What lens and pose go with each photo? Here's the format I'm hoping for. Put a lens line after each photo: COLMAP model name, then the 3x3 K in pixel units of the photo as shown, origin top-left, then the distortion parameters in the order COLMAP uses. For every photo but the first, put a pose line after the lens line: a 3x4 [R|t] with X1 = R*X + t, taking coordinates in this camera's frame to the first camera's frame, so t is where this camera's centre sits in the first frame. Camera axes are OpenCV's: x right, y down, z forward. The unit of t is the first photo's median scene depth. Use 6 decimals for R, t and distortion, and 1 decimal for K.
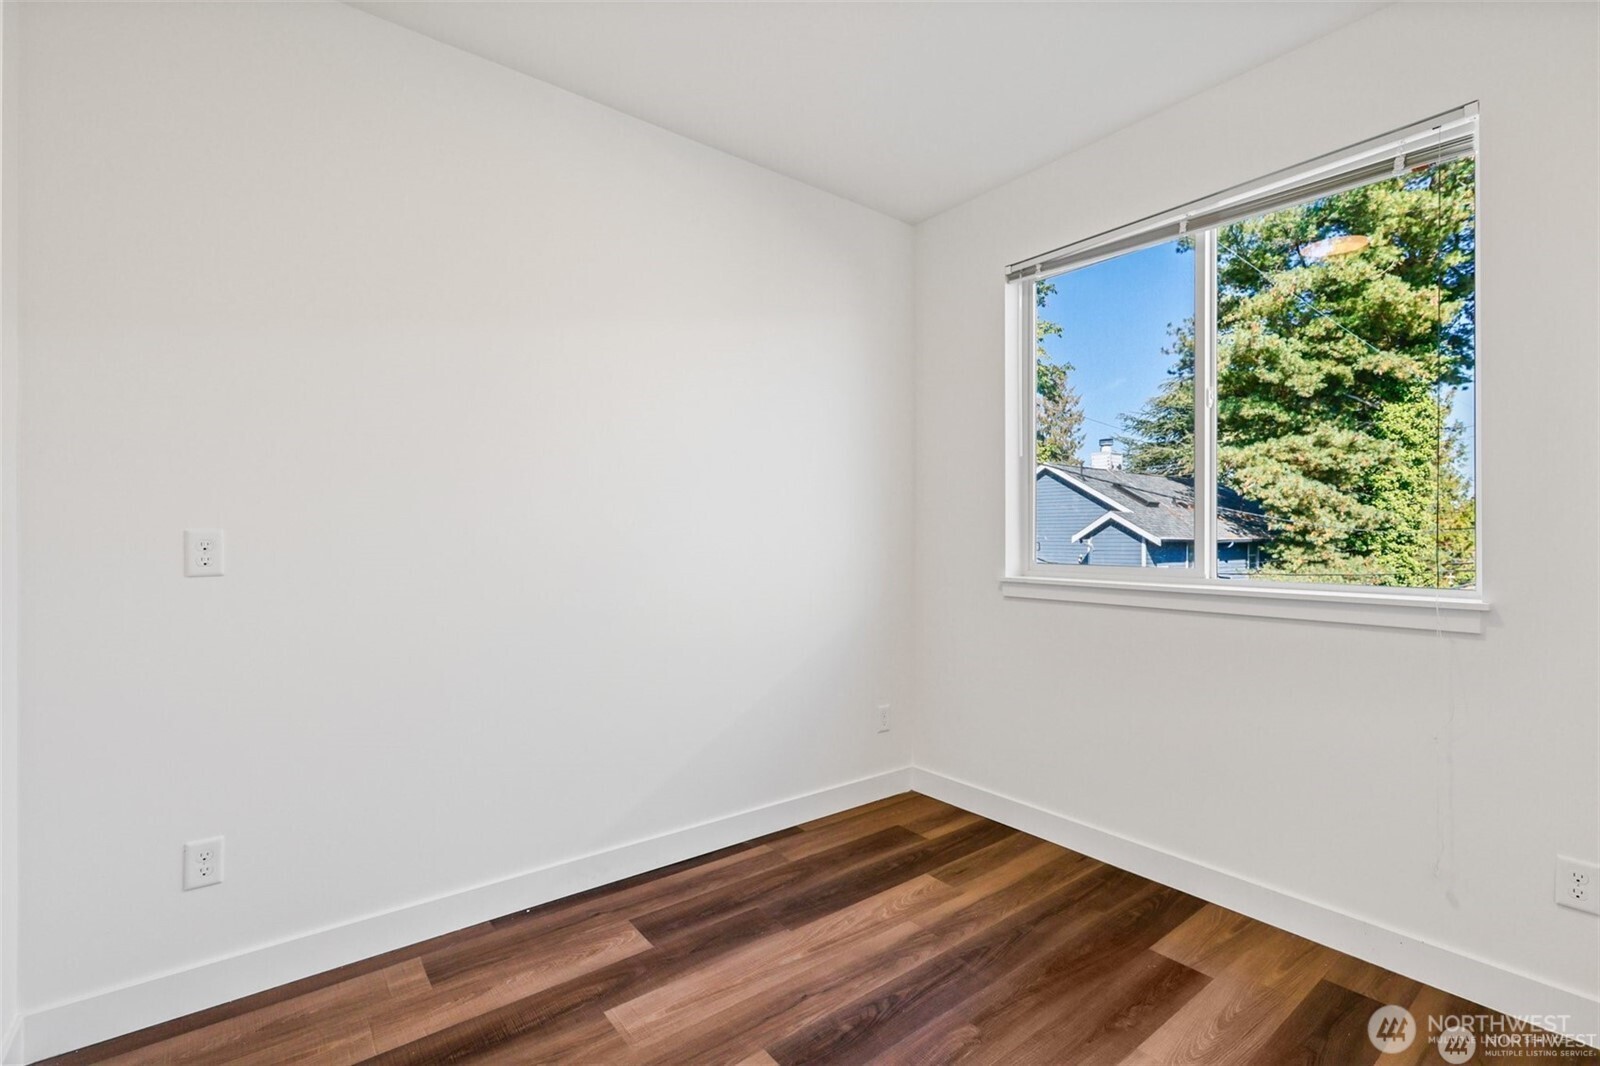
lens RADIAL K [[709.8, 0, 809.7], [0, 709.8, 533.9], [0, 0, 1]] dist [0.001996, -0.001100]
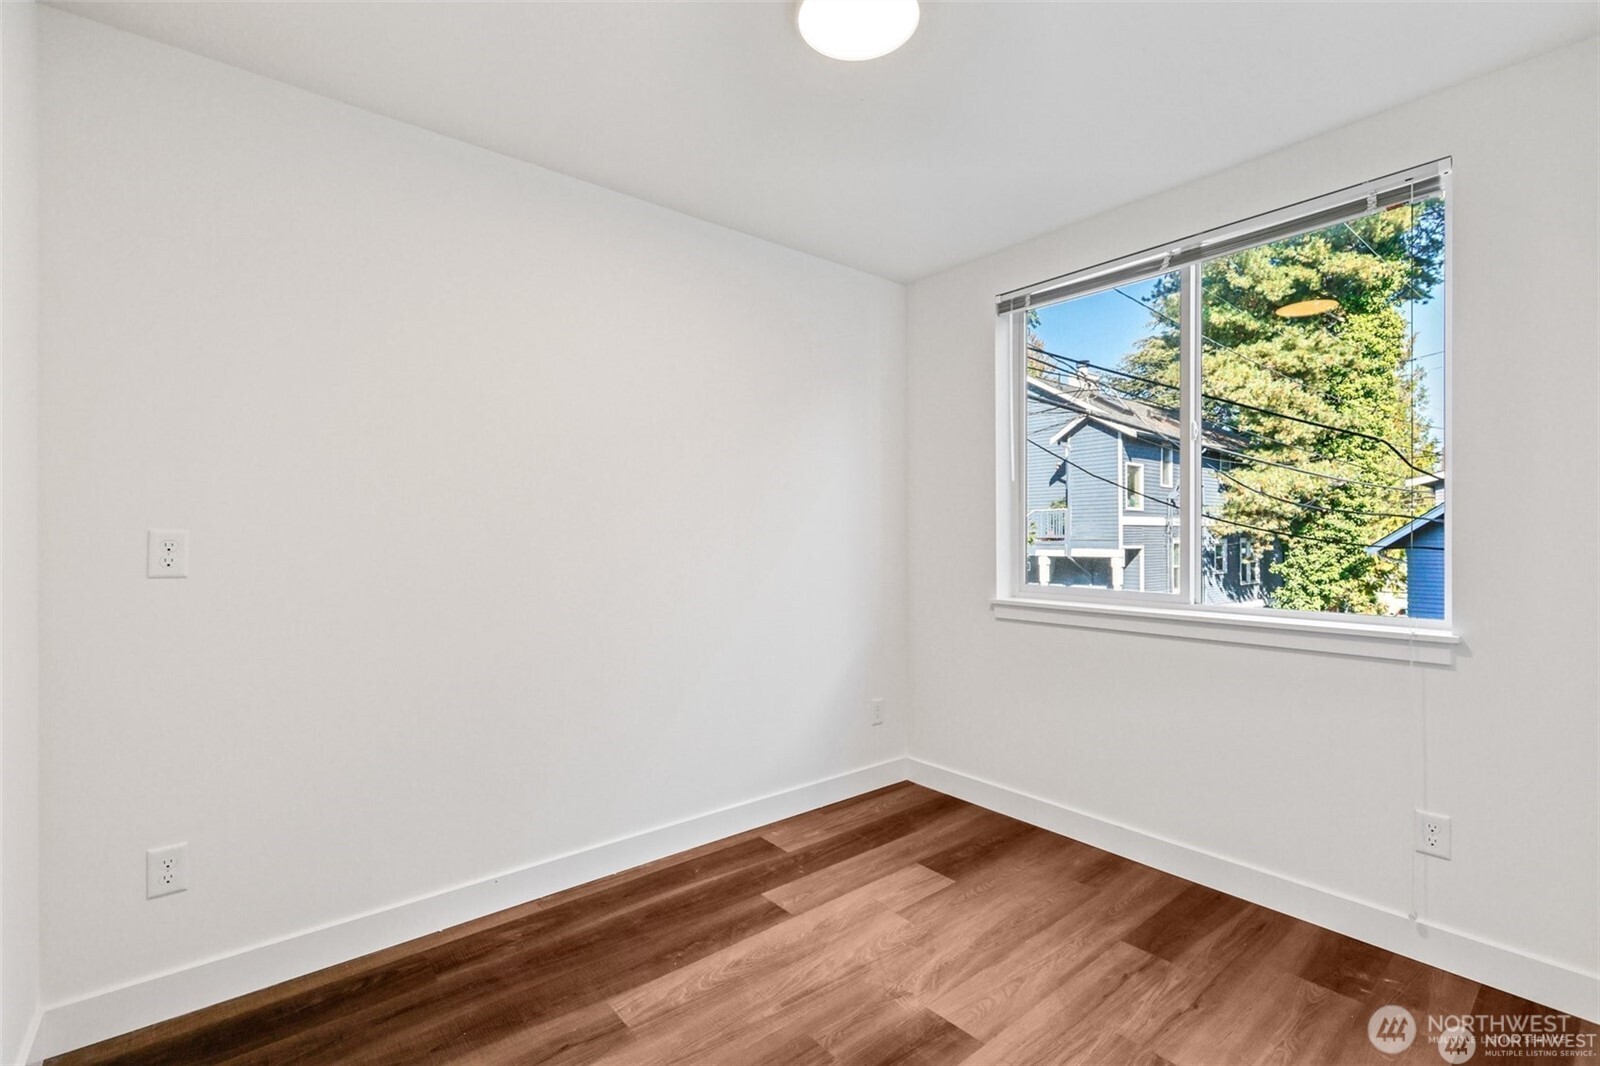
lens RADIAL K [[709.8, 0, 809.3], [0, 709.8, 532.6], [0, 0, 1]] dist [0.001996, -0.001100]
pose [[0.999574, -0.001615, 0.029156, -0.004834], [0.001660, 0.999997, -0.001501, 0.138408], [-0.029154, 0.001548, 0.999574, -0.007083]]
